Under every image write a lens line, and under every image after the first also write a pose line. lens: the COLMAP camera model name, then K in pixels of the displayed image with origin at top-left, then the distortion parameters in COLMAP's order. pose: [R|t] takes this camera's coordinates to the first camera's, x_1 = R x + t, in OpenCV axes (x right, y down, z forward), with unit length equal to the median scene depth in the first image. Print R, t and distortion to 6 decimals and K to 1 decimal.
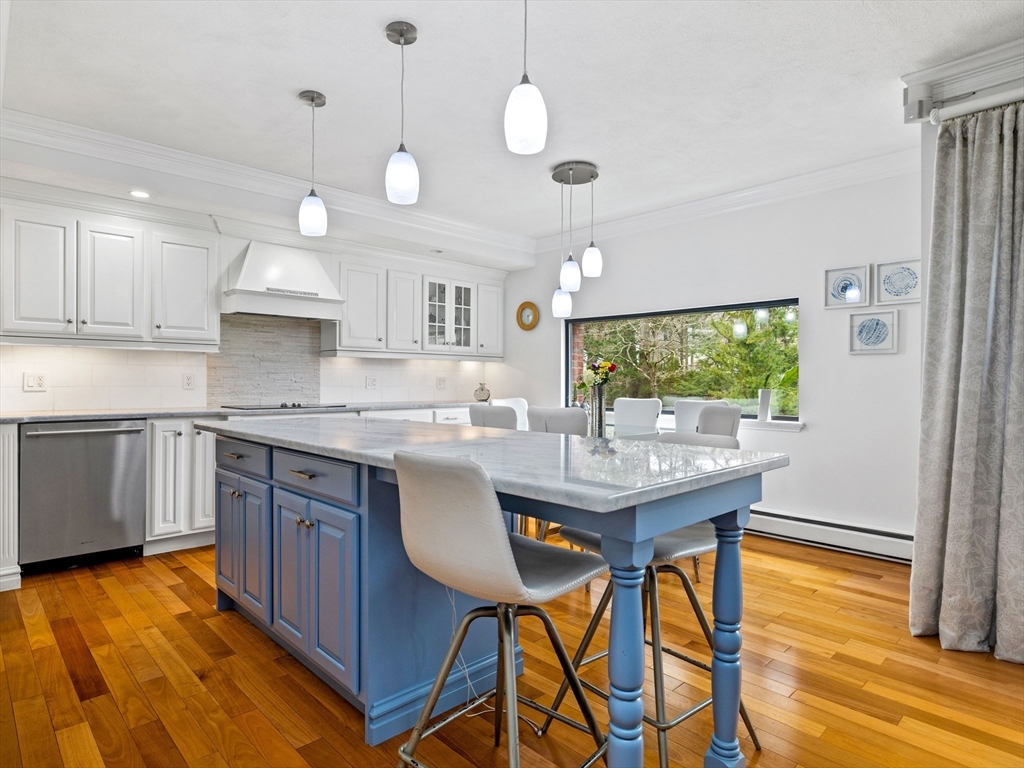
lens RADIAL K [[574.8, 0, 510.3], [0, 574.8, 386.0], [0, 0, 1]] dist [0.000304, 0.000057]
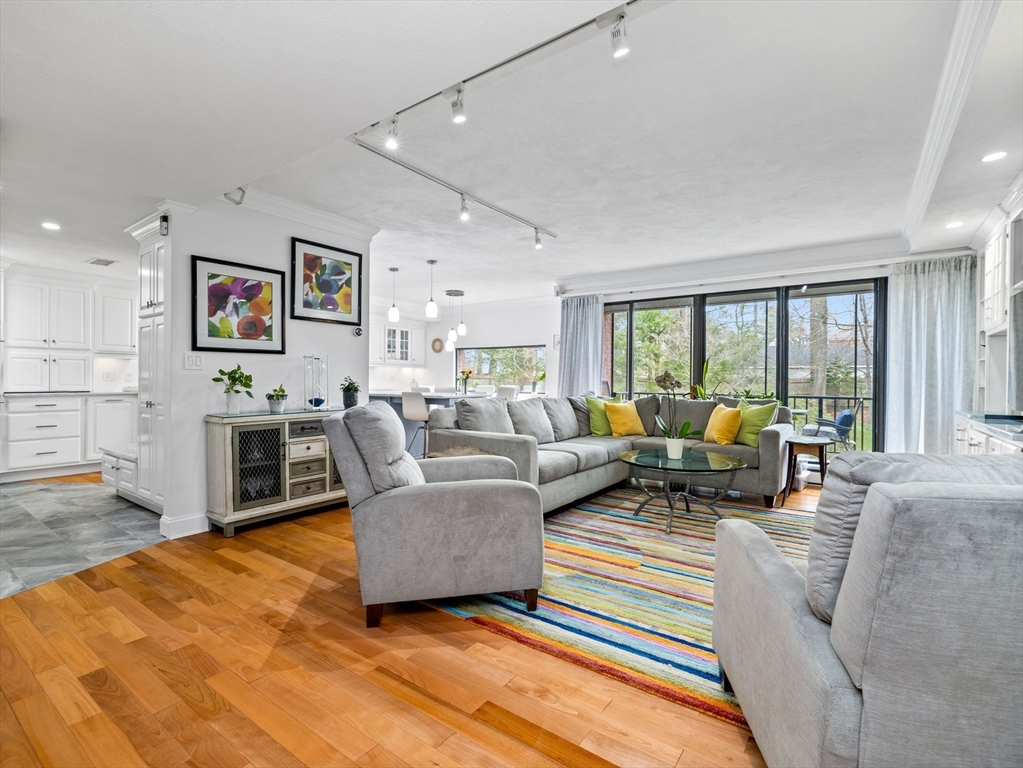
lens RADIAL K [[482.2, 0, 513.0], [0, 482.2, 383.9], [0, 0, 1]] dist [0.000887, 0.000392]
pose [[0.985345, 0.003458, 0.170538, 0.004319], [-0.003887, 0.999990, 0.002180, 0.008300], [-0.170529, -0.002811, 0.985349, -0.722784]]
